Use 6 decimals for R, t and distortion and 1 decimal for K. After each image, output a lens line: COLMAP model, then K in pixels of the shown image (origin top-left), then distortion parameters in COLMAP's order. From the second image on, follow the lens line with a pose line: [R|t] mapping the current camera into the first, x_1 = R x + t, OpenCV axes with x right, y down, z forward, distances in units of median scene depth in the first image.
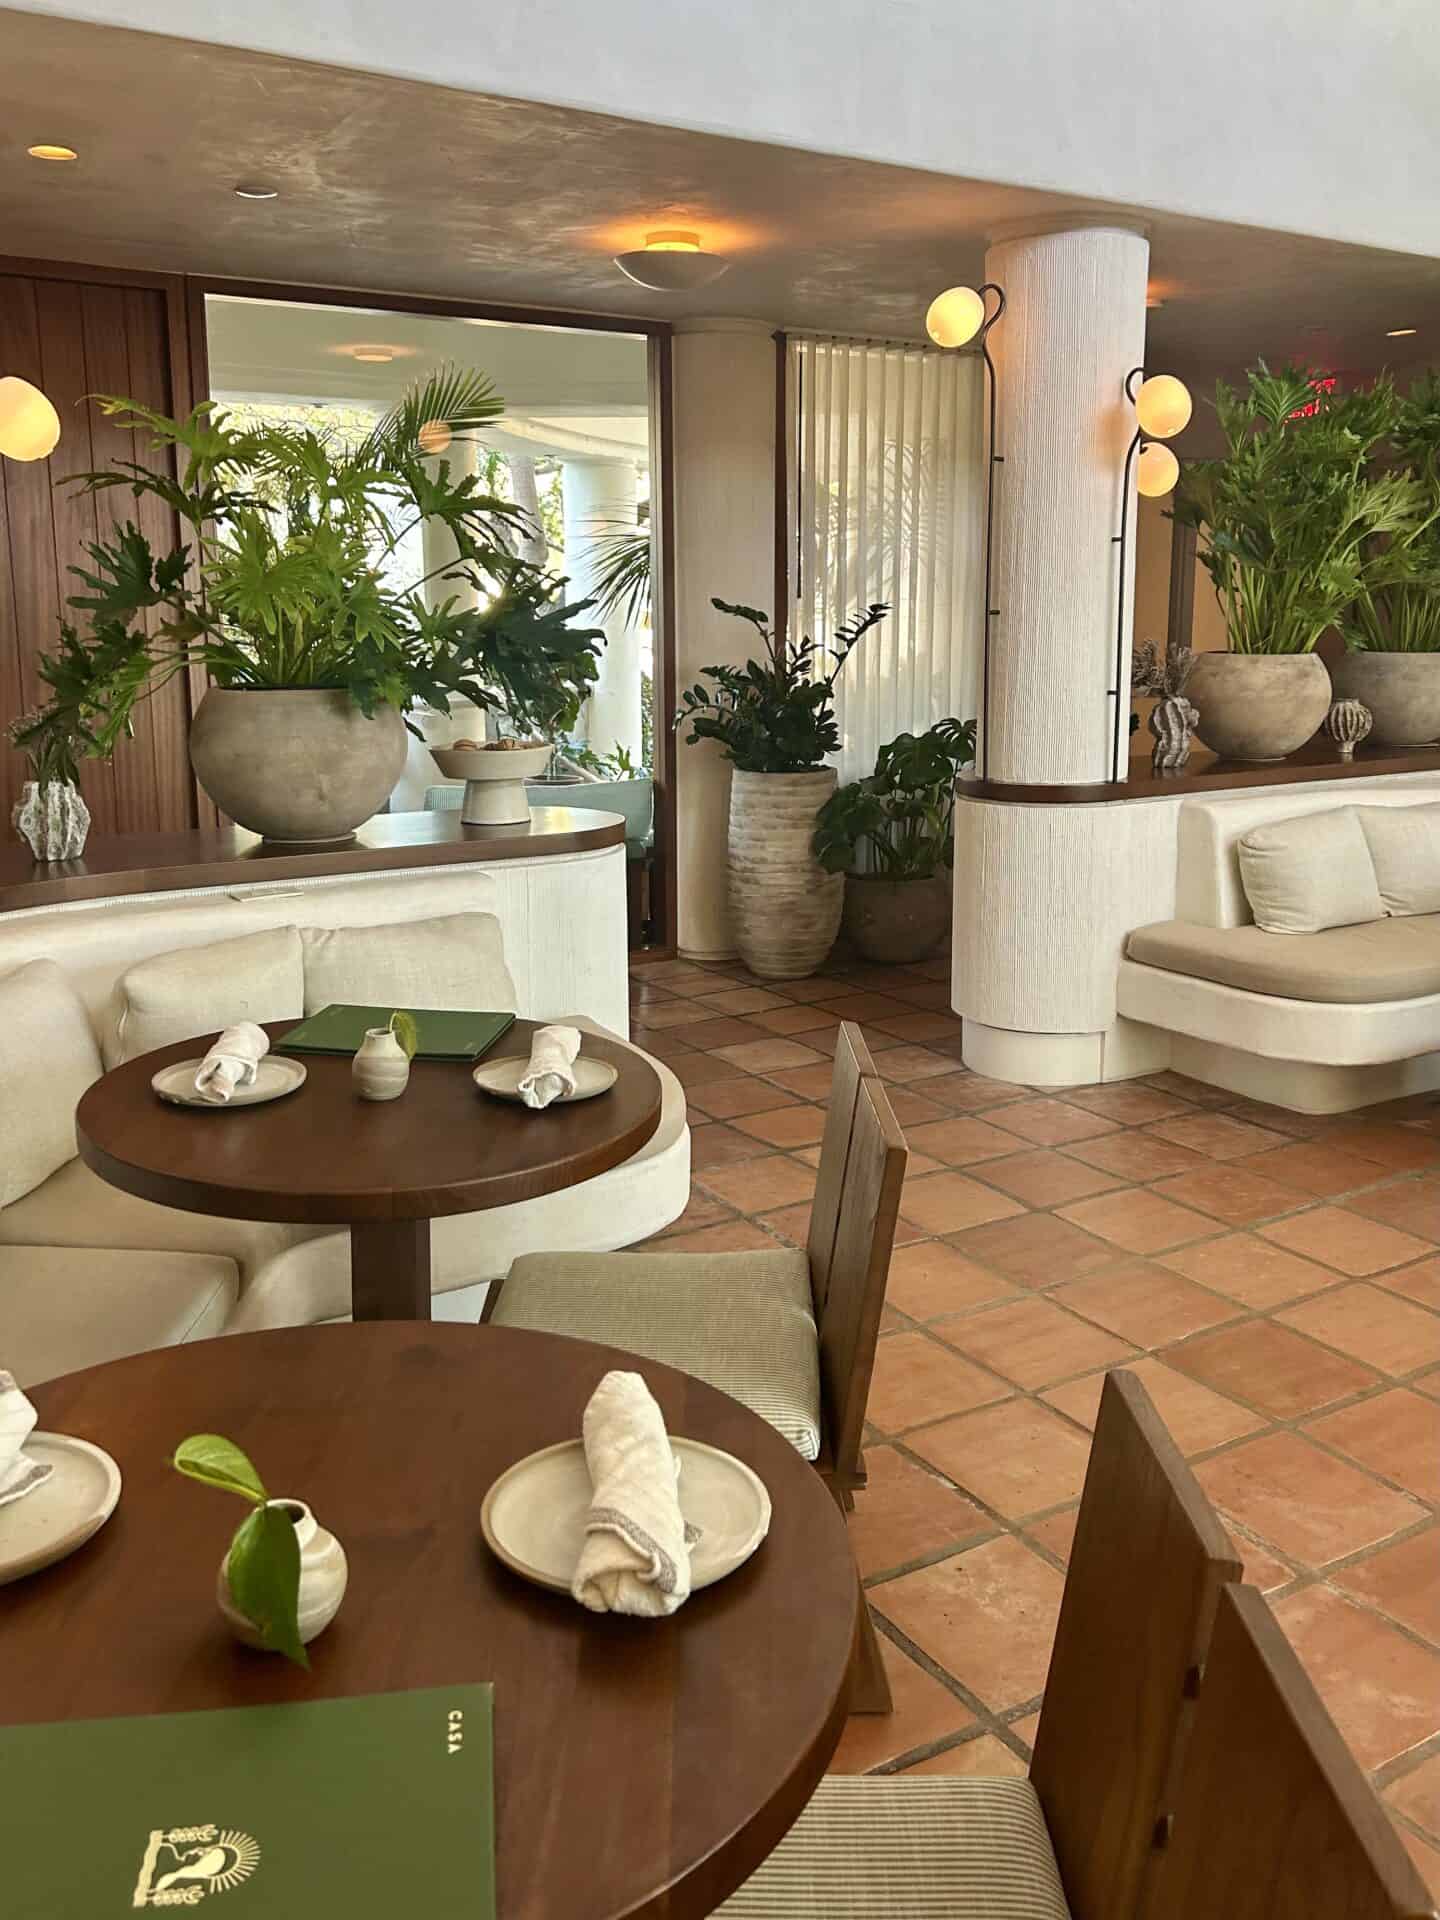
lens RADIAL K [[1497.1, 0, 730.6], [0, 1497.1, 945.7], [0, 0, 1]] dist [-0.000876, -0.025180]
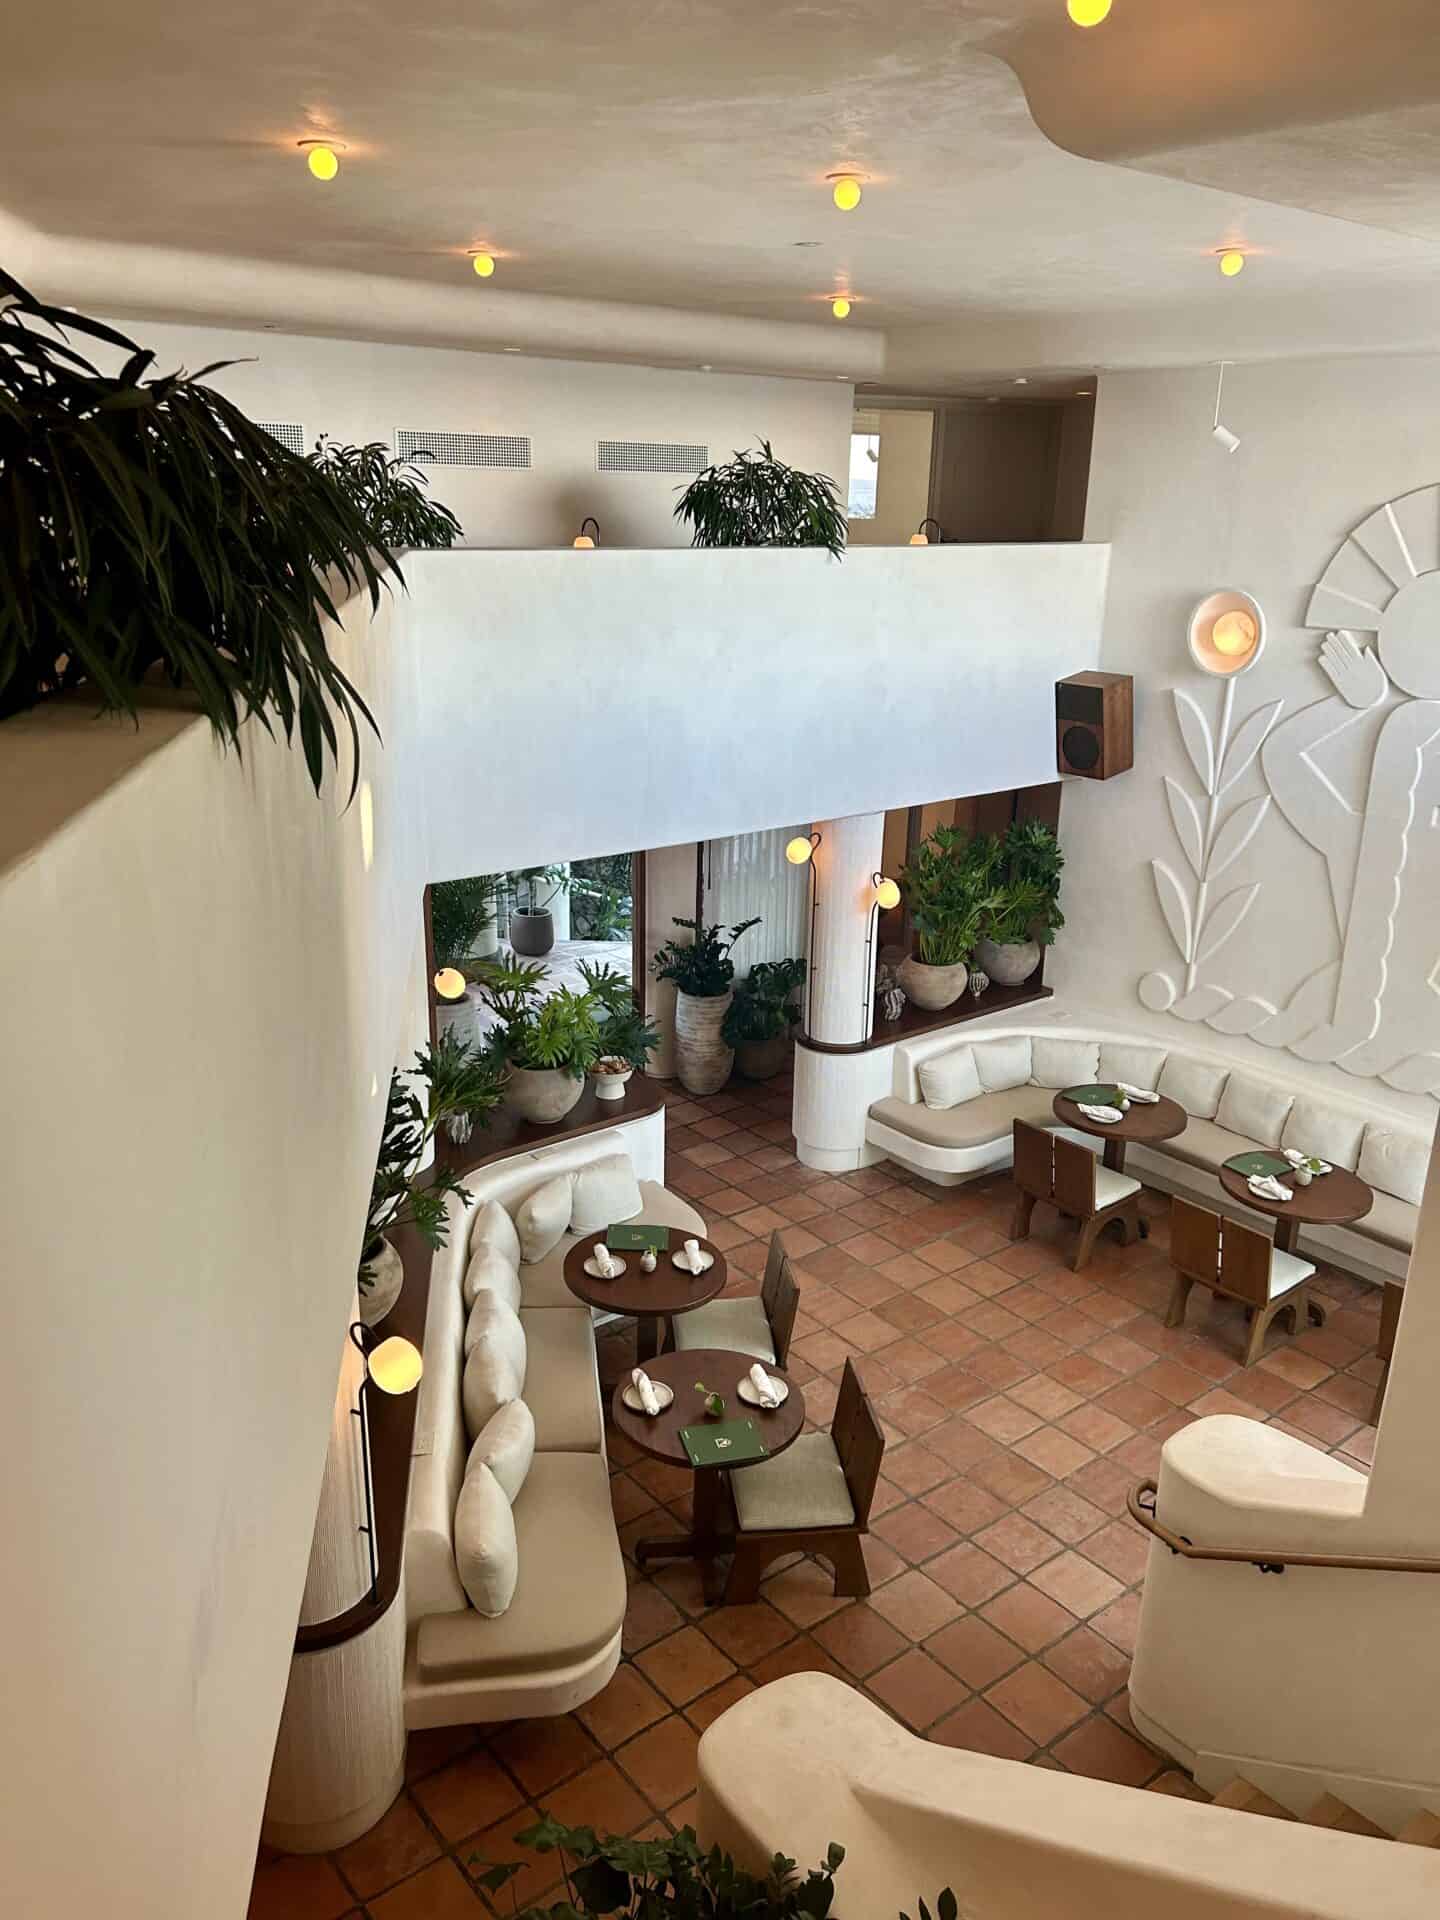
lens RADIAL K [[1497.1, 0, 714.8], [0, 1497.1, 969.0], [0, 0, 1]] dist [-0.000876, -0.025180]
pose [[0.991544, -0.017853, 0.128540, -0.255660], [-0.001366, 0.989001, 0.147906, -0.550772], [-0.129767, -0.146831, 0.980613, -1.162720]]
